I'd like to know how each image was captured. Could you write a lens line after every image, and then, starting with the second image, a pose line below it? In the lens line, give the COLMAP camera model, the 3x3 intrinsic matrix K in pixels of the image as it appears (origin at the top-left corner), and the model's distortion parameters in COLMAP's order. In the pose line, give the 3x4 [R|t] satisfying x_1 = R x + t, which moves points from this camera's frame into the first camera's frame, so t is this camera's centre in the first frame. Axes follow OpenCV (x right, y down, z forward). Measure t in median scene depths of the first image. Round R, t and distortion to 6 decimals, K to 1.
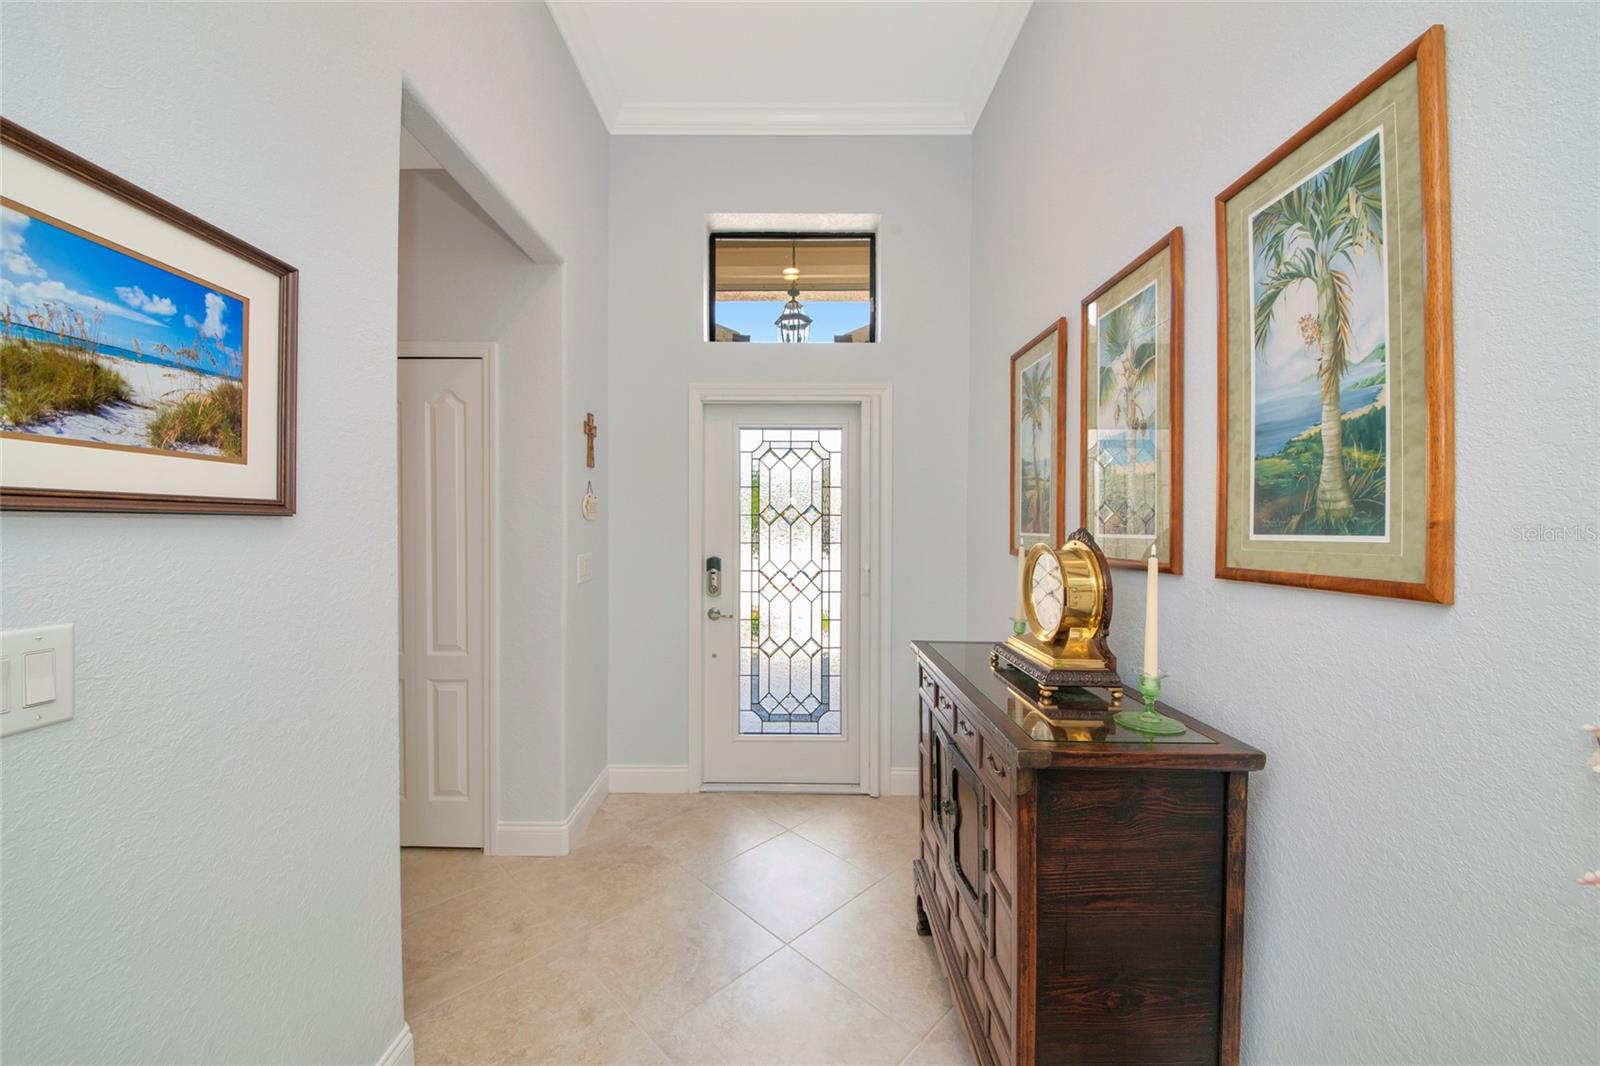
lens RADIAL K [[586.4, 0, 795.5], [0, 586.4, 531.5], [0, 0, 1]] dist [-0.035330, -0.000679]
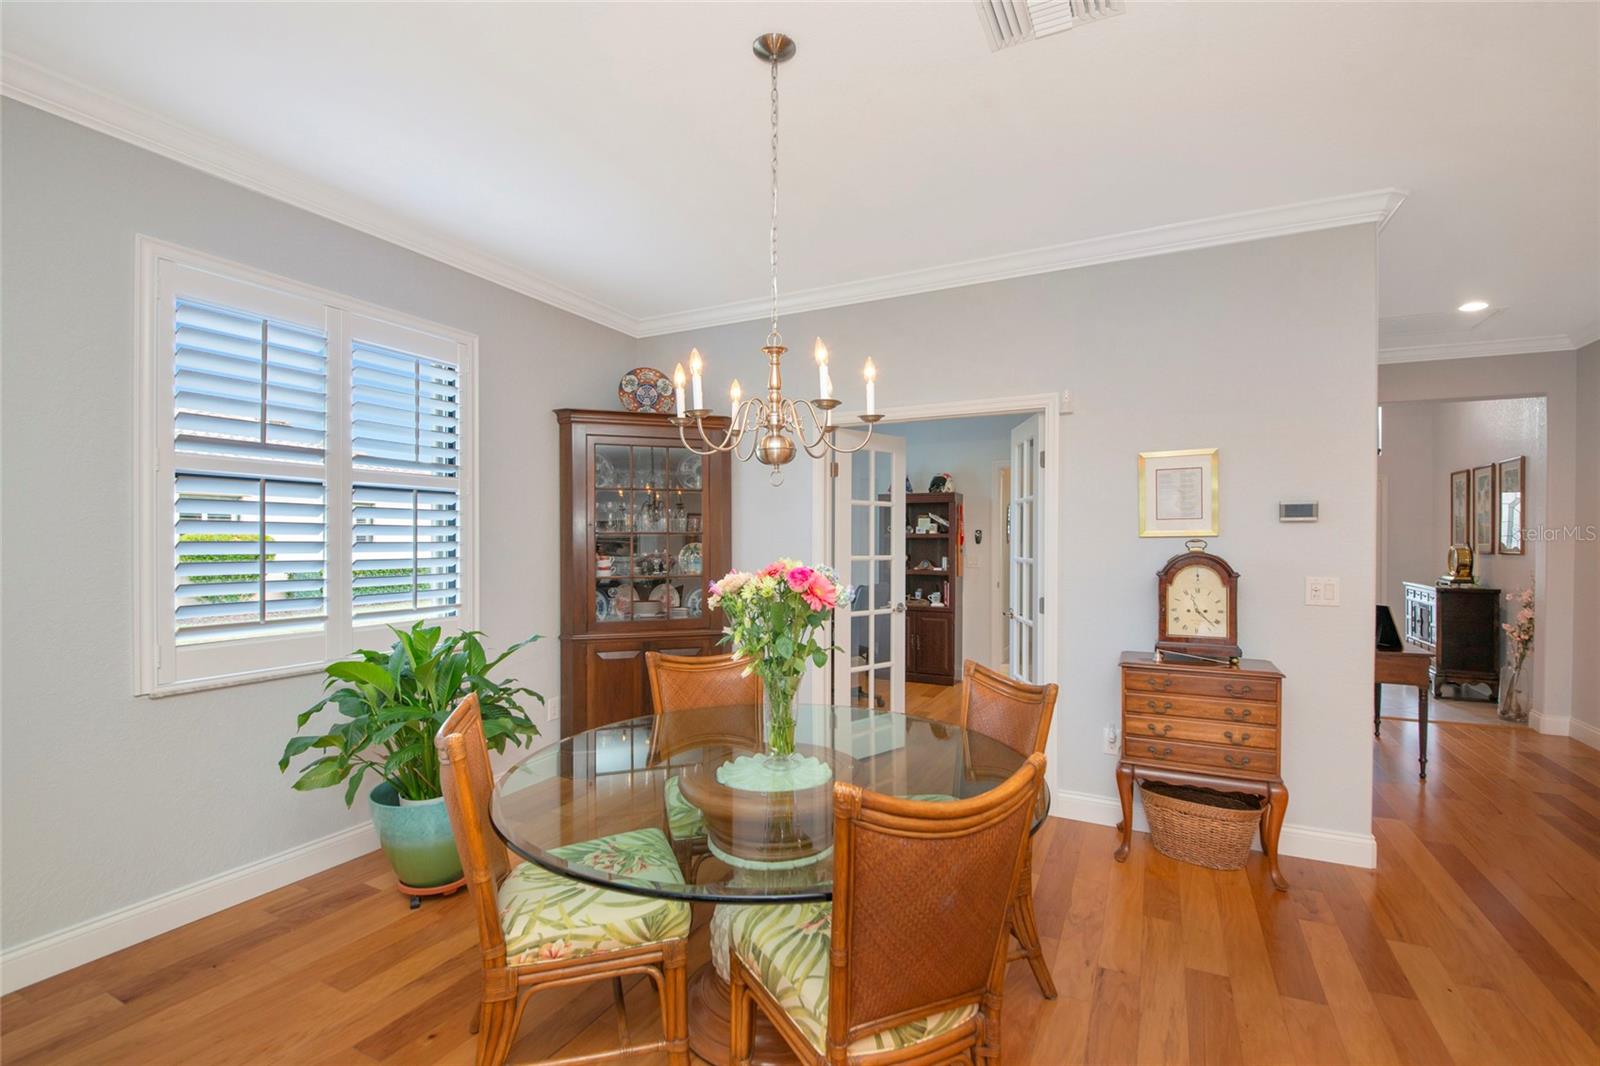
lens RADIAL K [[747.0, 0, 797.1], [0, 747.0, 536.3], [0, 0, 1]] dist [-0.004457, -0.000343]
pose [[0.895811, -0.005891, -0.444397, -0.860834], [0.002904, 0.999968, -0.007400, -0.014202], [0.444427, 0.005339, 0.895799, -3.682266]]
